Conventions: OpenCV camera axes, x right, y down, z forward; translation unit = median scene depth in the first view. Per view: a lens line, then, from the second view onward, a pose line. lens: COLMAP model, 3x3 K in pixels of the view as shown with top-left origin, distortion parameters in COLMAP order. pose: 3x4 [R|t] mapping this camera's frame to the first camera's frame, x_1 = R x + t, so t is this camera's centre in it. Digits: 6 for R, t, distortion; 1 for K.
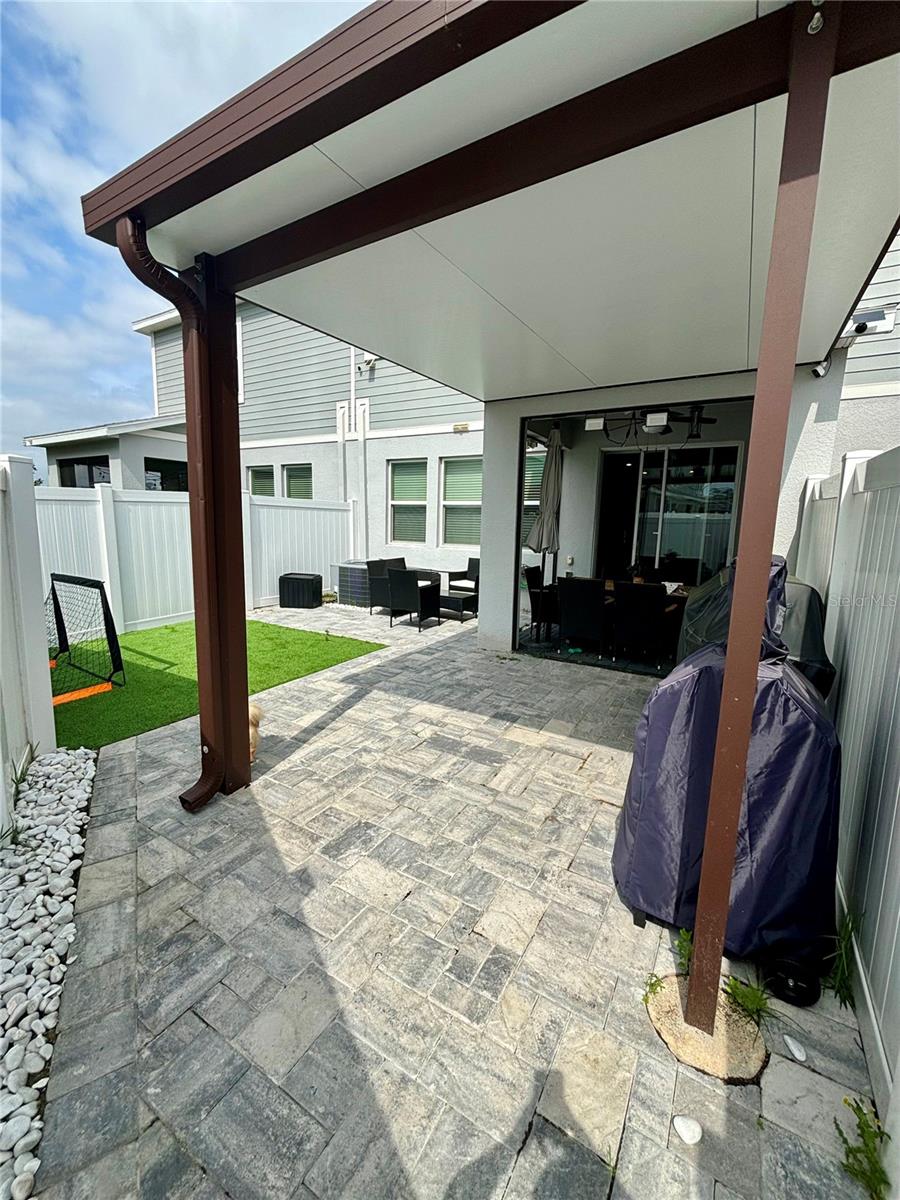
lens RADIAL K [[483.8, 0, 450.0], [0, 483.8, 600.0], [0, 0, 1]] dist [-0.000701, 0.000025]
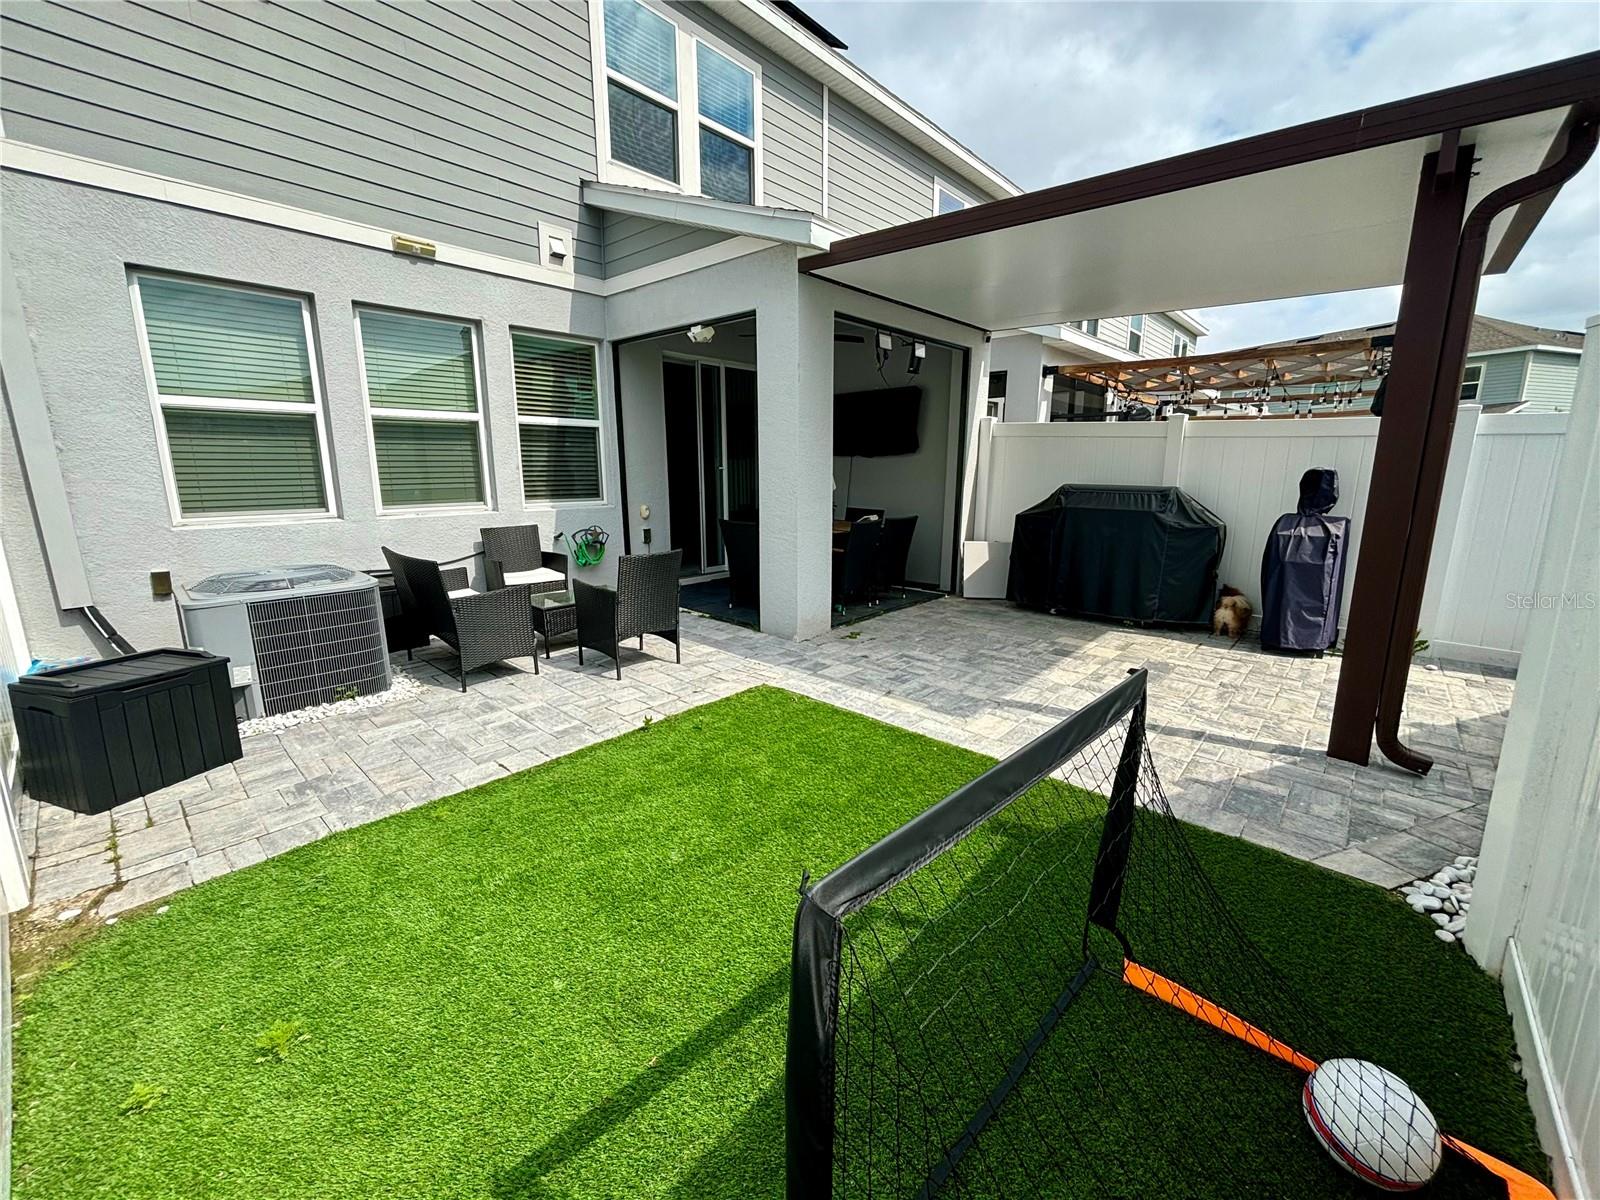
lens RADIAL K [[645.0, 0, 797.3], [0, 645.0, 593.4], [0, 0, 1]] dist [-0.000701, 0.000025]
pose [[0.182264, -0.208940, 0.960793, -1.031396], [0.155314, 0.971011, 0.181699, -0.171361], [-0.970906, 0.116107, 0.209432, 1.023578]]
